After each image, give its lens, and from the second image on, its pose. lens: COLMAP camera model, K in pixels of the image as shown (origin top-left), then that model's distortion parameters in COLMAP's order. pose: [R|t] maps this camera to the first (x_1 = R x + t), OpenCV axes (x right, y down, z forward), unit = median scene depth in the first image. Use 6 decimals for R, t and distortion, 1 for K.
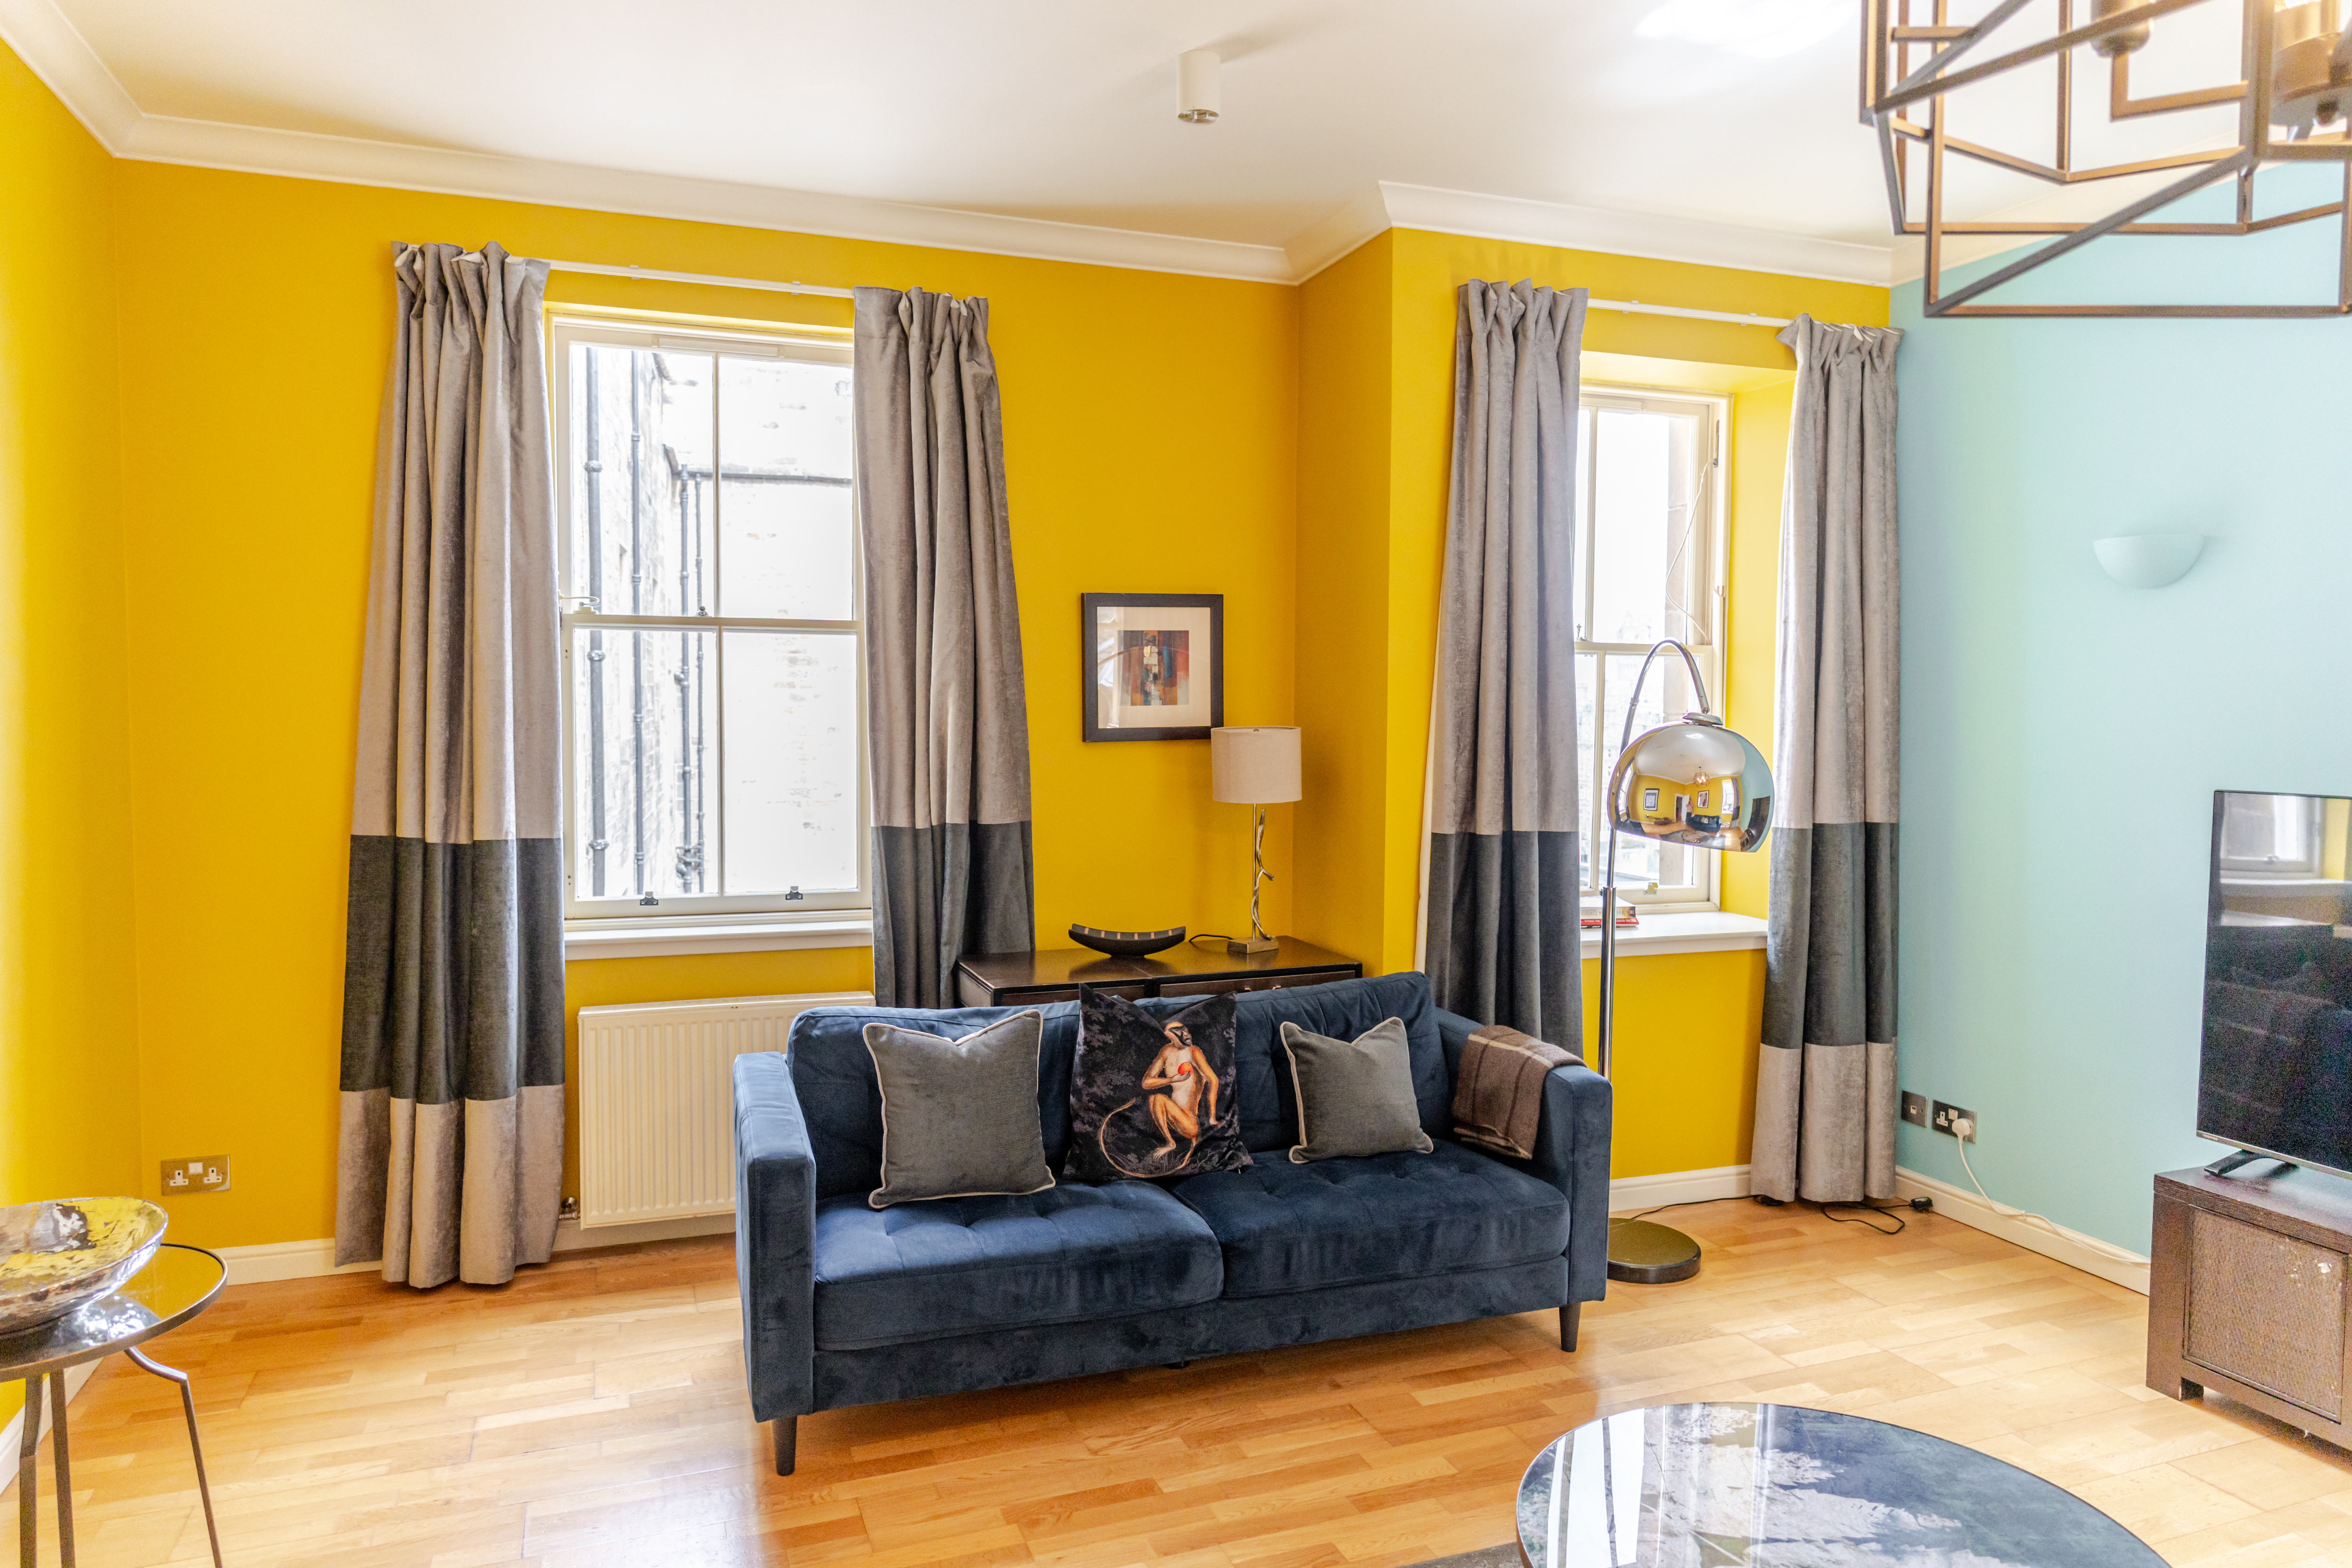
lens RADIAL K [[1468.4, 0, 1175.9], [0, 1468.4, 780.1], [0, 0, 1]] dist [-0.003335, 0.000997]
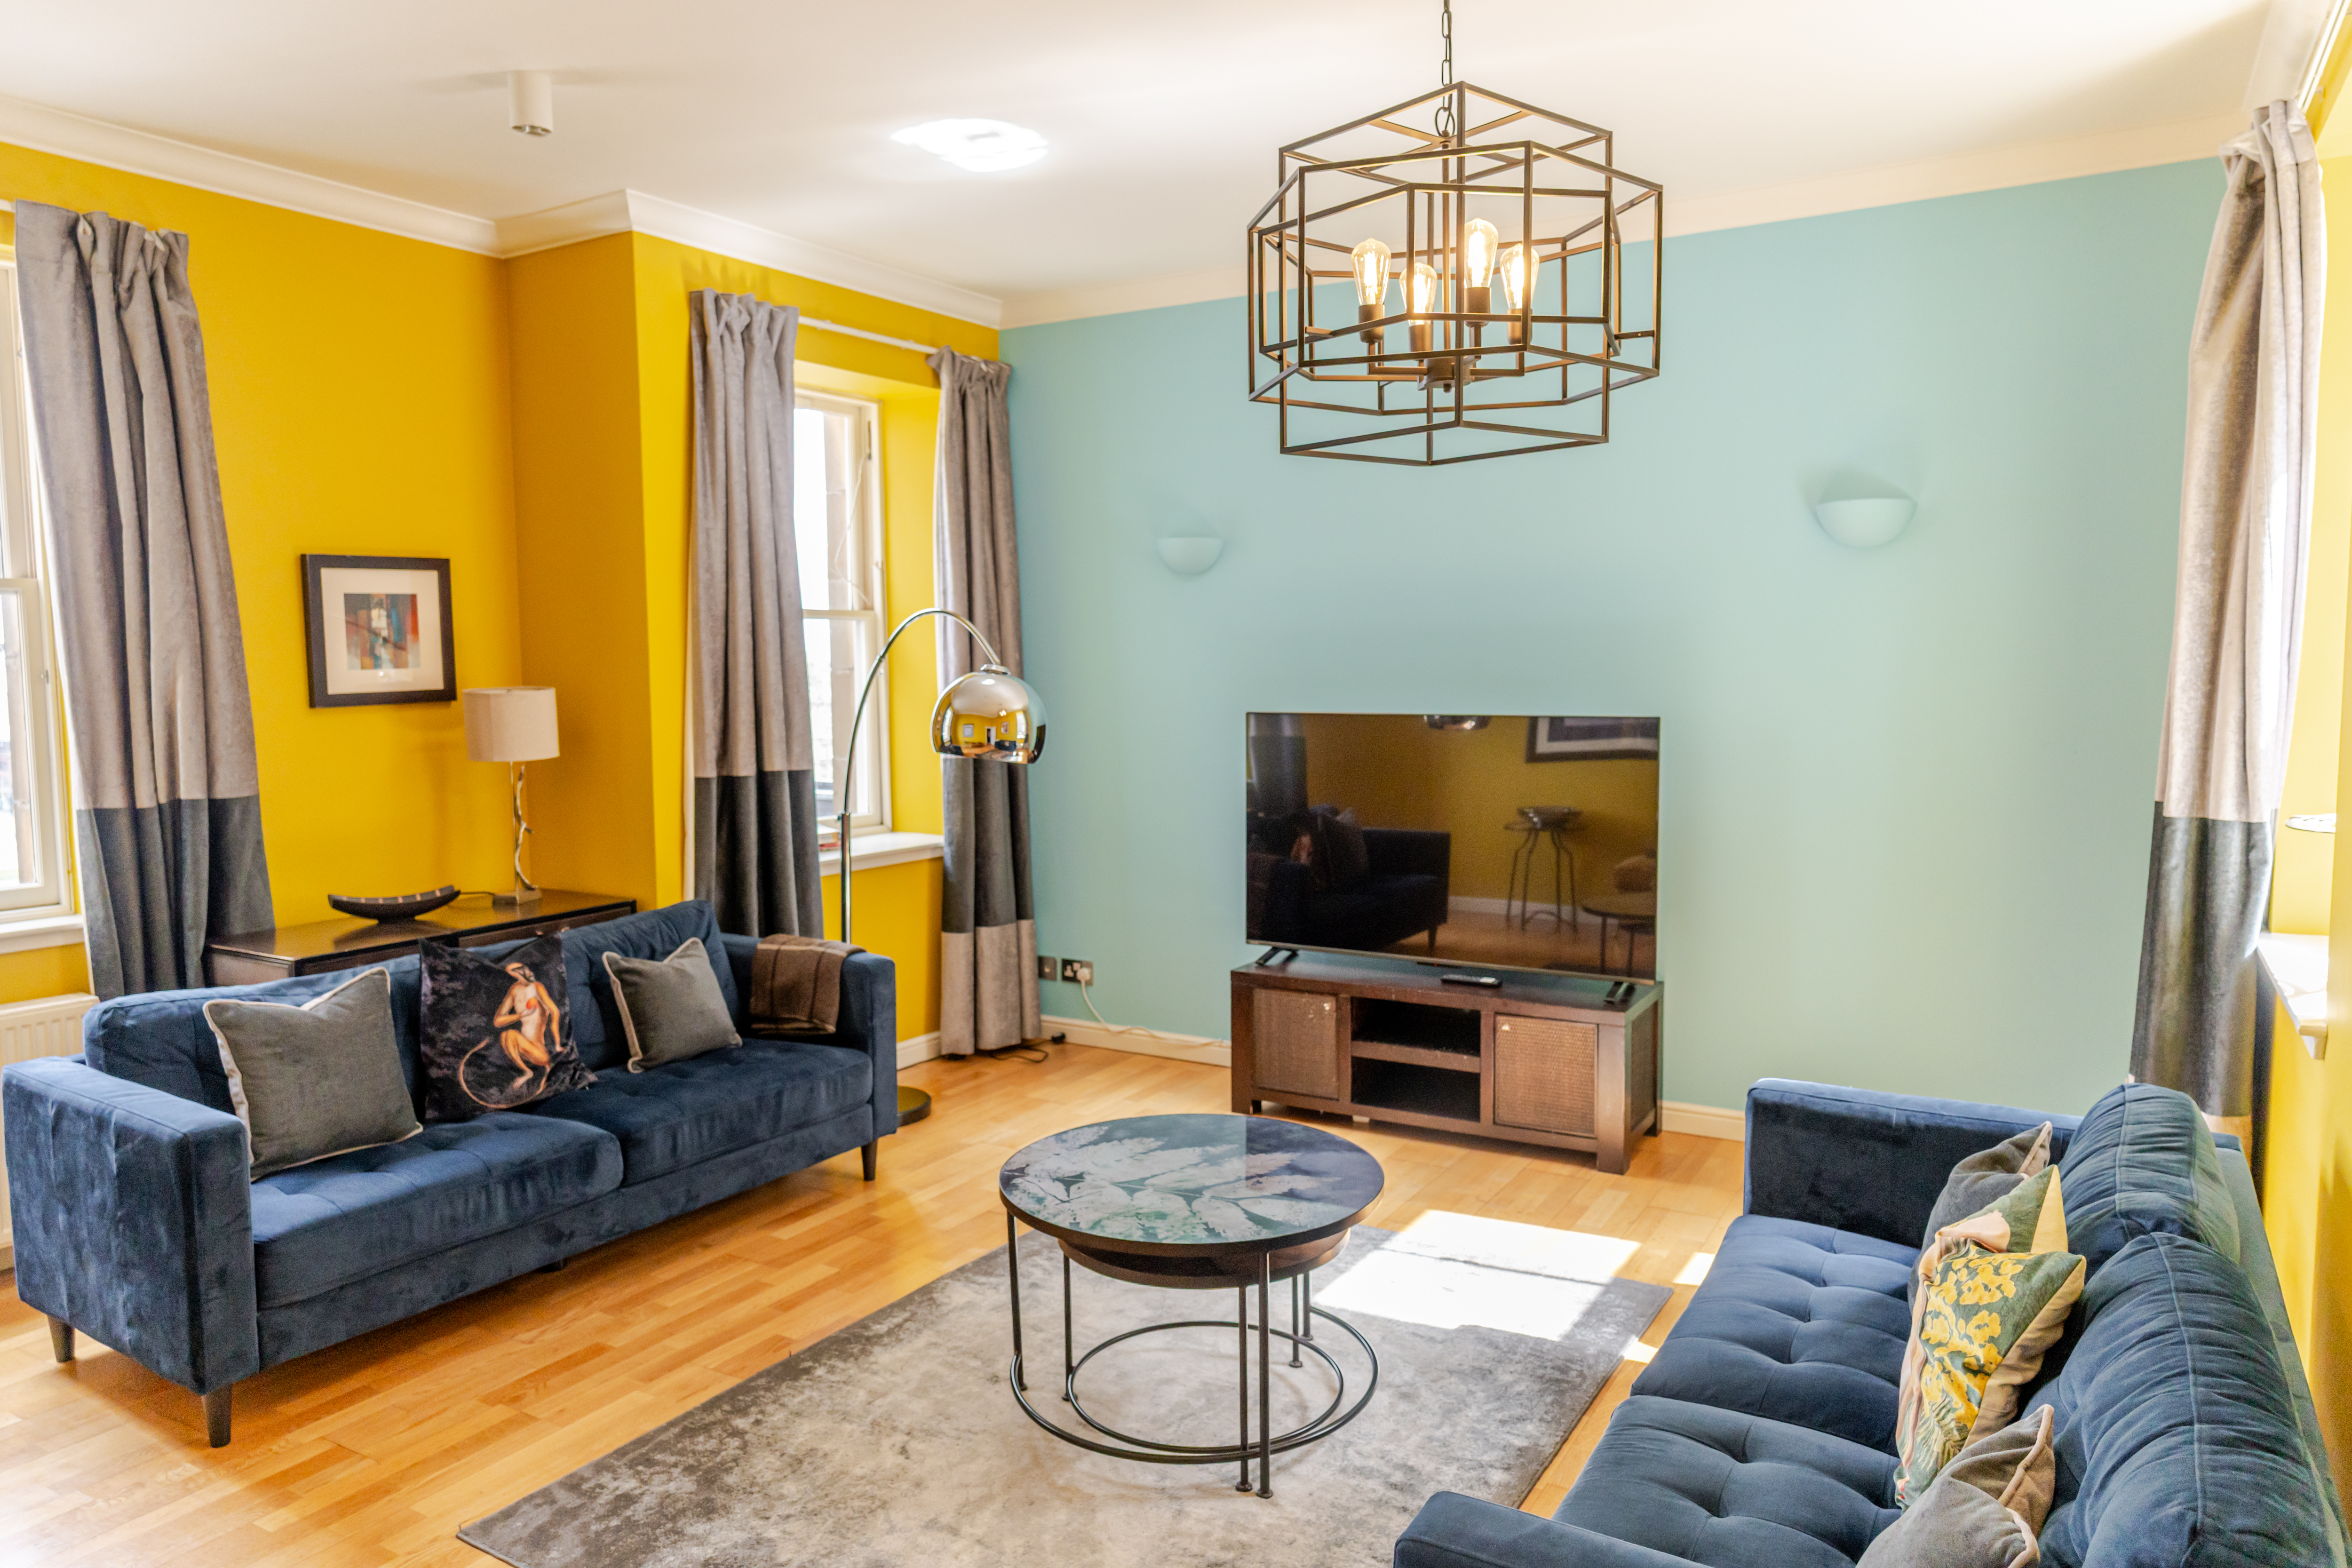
lens RADIAL K [[1468.4, 0, 1175.9], [0, 1468.4, 780.1], [0, 0, 1]] dist [-0.003335, 0.000997]
pose [[0.791810, -0.064464, 0.607357, -0.251443], [0.047396, 0.997901, 0.044126, 0.006609], [-0.608926, -0.006153, 0.793203, -0.139427]]
